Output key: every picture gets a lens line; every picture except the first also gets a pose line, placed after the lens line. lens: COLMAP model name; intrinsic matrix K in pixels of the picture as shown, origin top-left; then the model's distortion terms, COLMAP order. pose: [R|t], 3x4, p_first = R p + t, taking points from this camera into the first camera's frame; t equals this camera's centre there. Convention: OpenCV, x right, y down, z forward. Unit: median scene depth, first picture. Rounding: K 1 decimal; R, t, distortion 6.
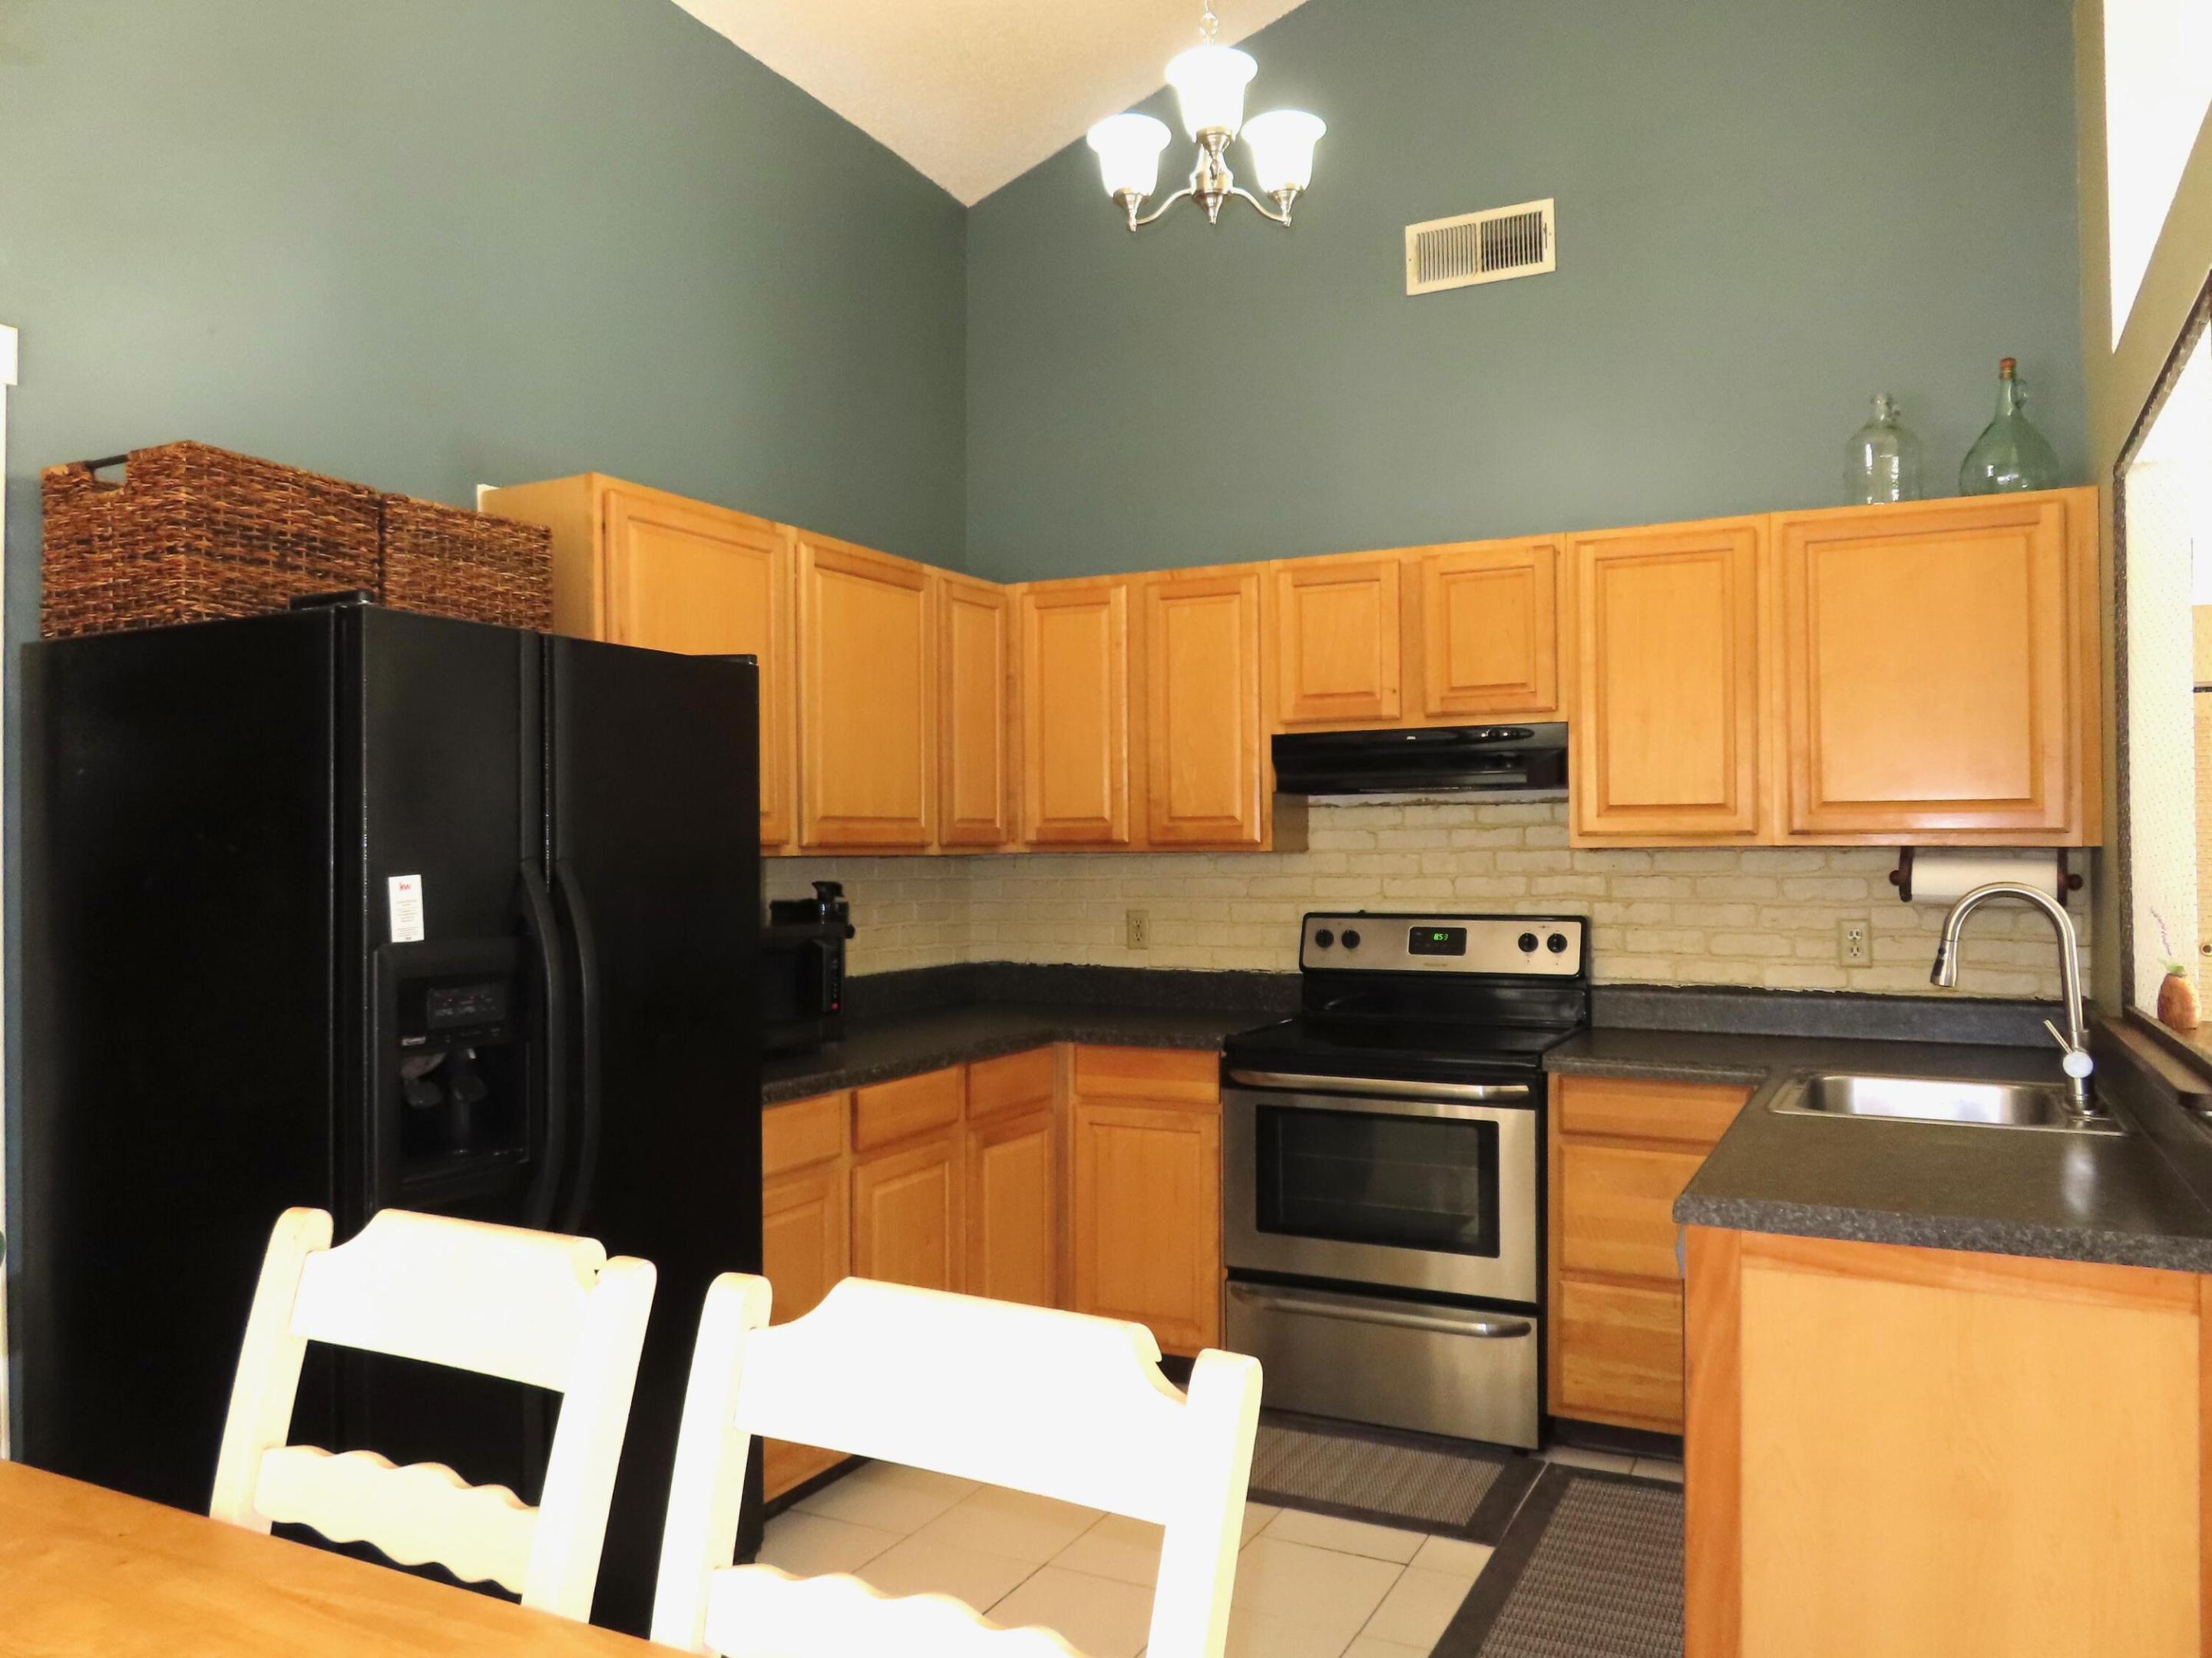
lens RADIAL K [[1593.4, 0, 1106.0], [0, 1593.4, 829.0], [0, 0, 1]] dist [0.003813, -0.003090]
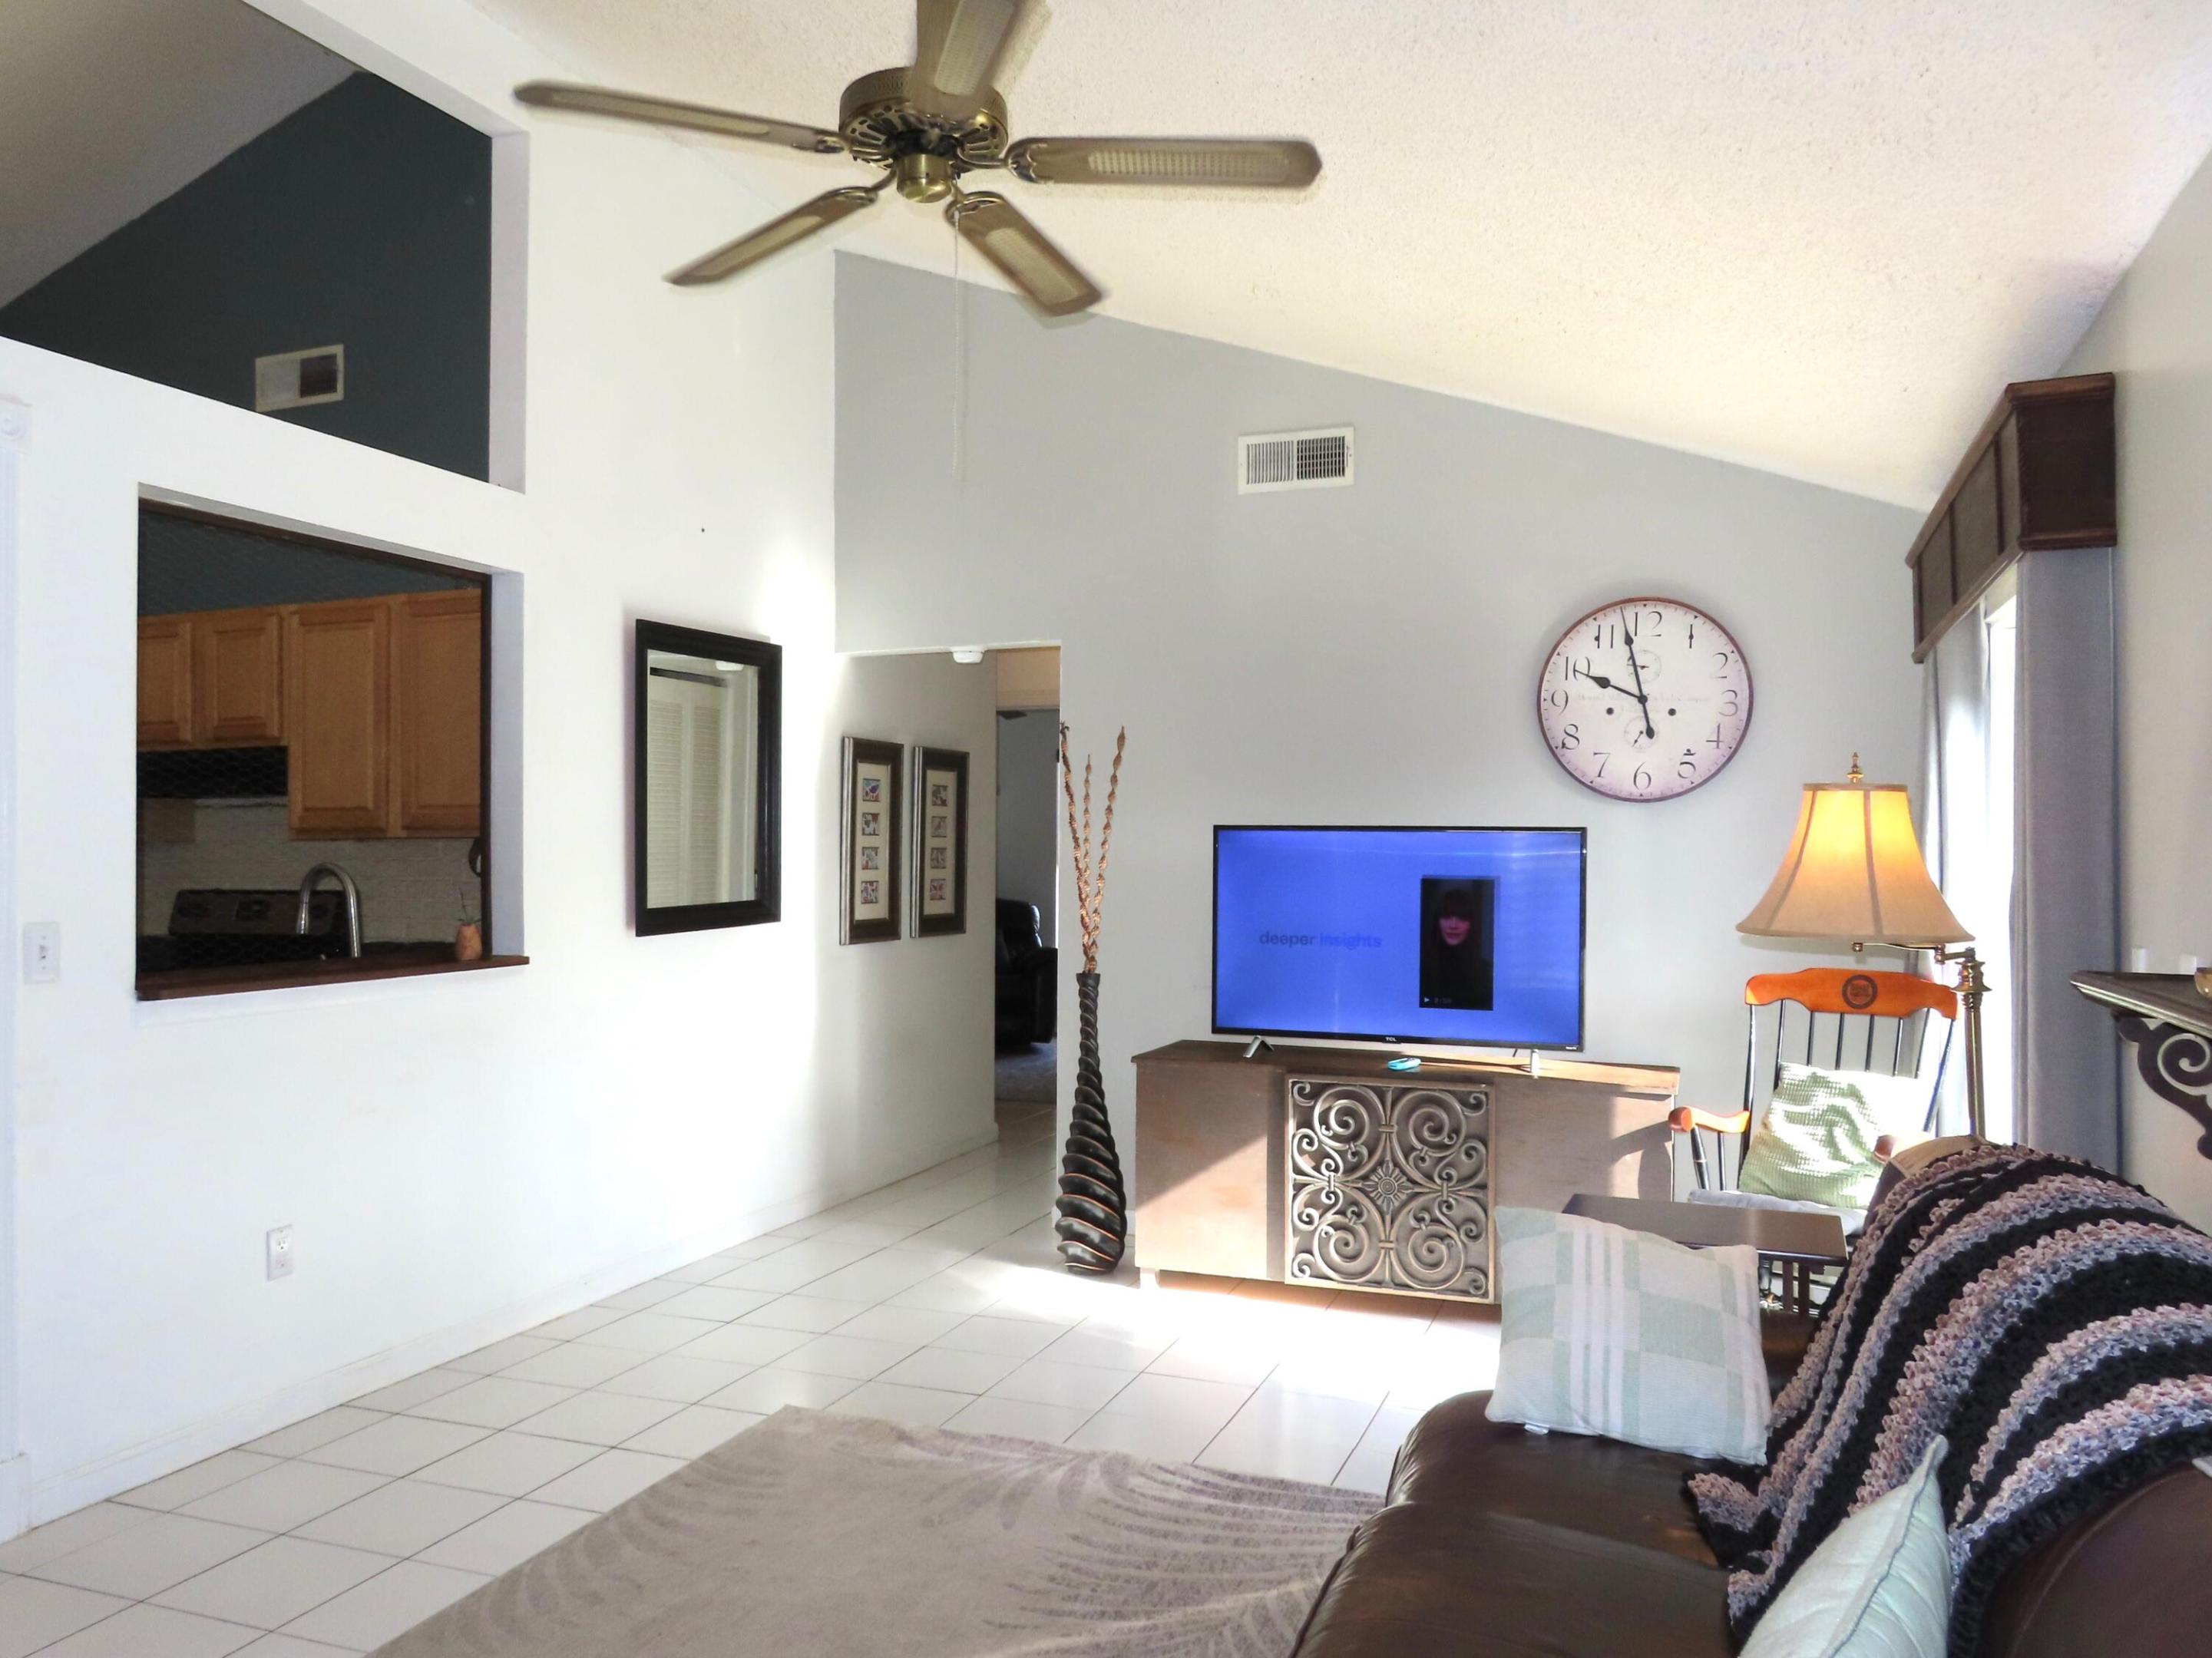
lens RADIAL K [[1593.4, 0, 1106.0], [0, 1593.4, 829.0], [0, 0, 1]] dist [0.003813, -0.003090]
pose [[0.994414, -0.002521, 0.105518, 0.655608], [0.000933, 0.999886, 0.015098, -0.014039], [-0.105544, -0.014915, 0.994303, -0.322354]]
